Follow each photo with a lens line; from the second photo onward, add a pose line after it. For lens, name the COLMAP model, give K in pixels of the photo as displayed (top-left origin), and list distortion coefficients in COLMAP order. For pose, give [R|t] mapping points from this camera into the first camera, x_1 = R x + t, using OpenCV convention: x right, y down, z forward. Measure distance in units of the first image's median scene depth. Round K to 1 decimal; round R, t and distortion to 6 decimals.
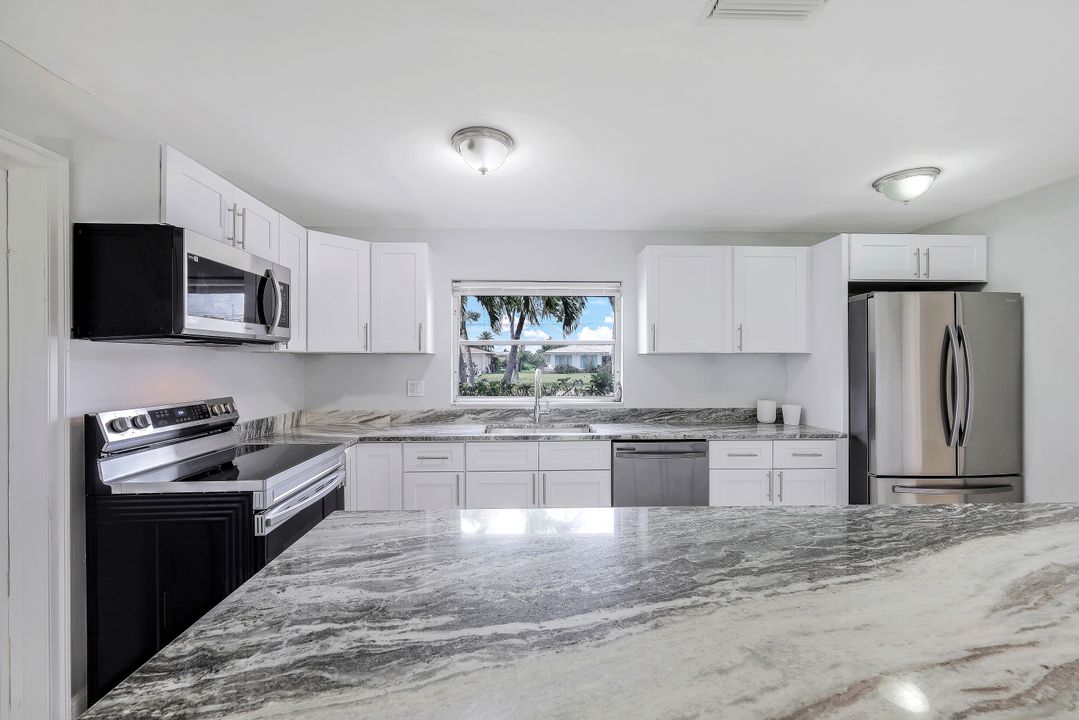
lens RADIAL K [[436.1, 0, 539.5], [0, 436.1, 360.0], [0, 0, 1]] dist [0.000017, -0.000033]
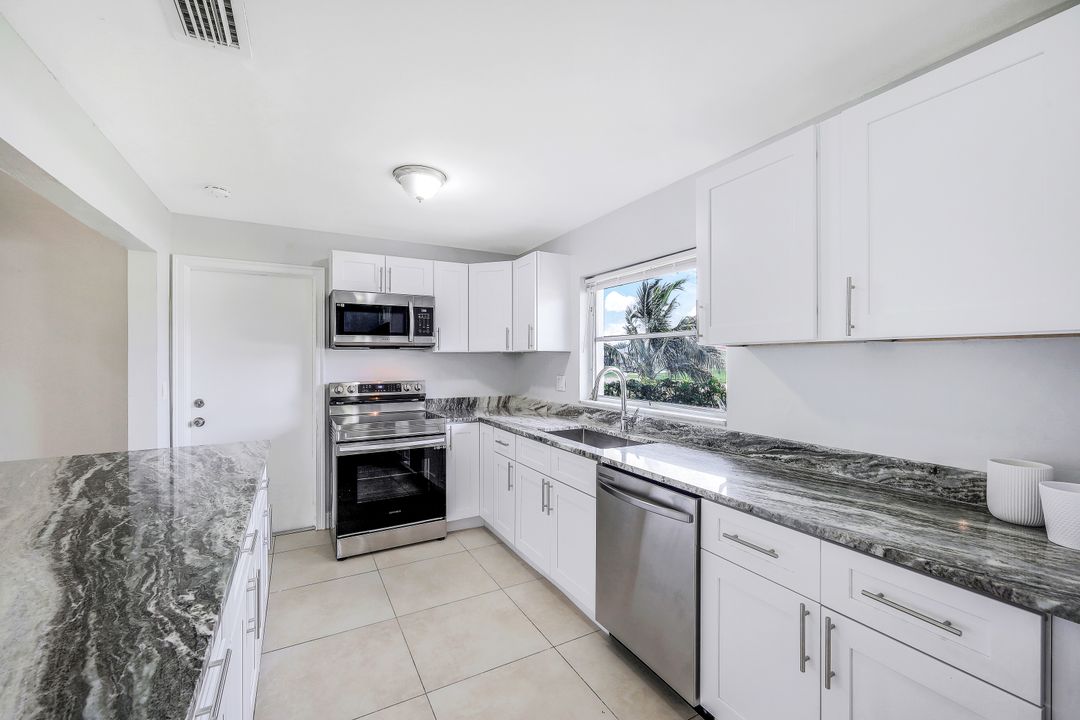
lens RADIAL K [[442.7, 0, 540.0], [0, 442.7, 360.0], [0, 0, 1]] dist [0.000441, 0.000450]
pose [[0.447327, 0.003281, -0.894365, 0.821941], [0.004097, 0.999975, 0.005717, 0.000386], [0.894361, -0.006221, 0.447302, 0.560452]]
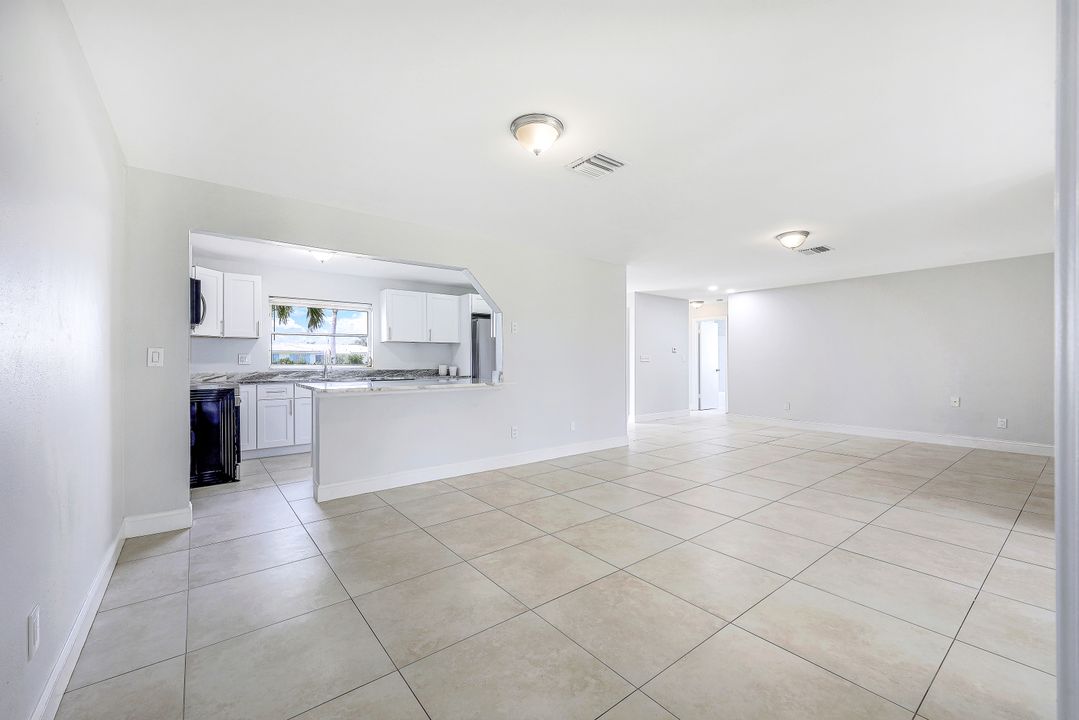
lens RADIAL K [[436.1, 0, 539.5], [0, 436.1, 360.0], [0, 0, 1]] dist [0.000017, -0.000033]
pose [[0.811824, -0.001828, 0.583899, -0.415300], [0.002657, 0.999996, -0.000565, 0.086489], [-0.583896, 0.002010, 0.811826, -1.225881]]
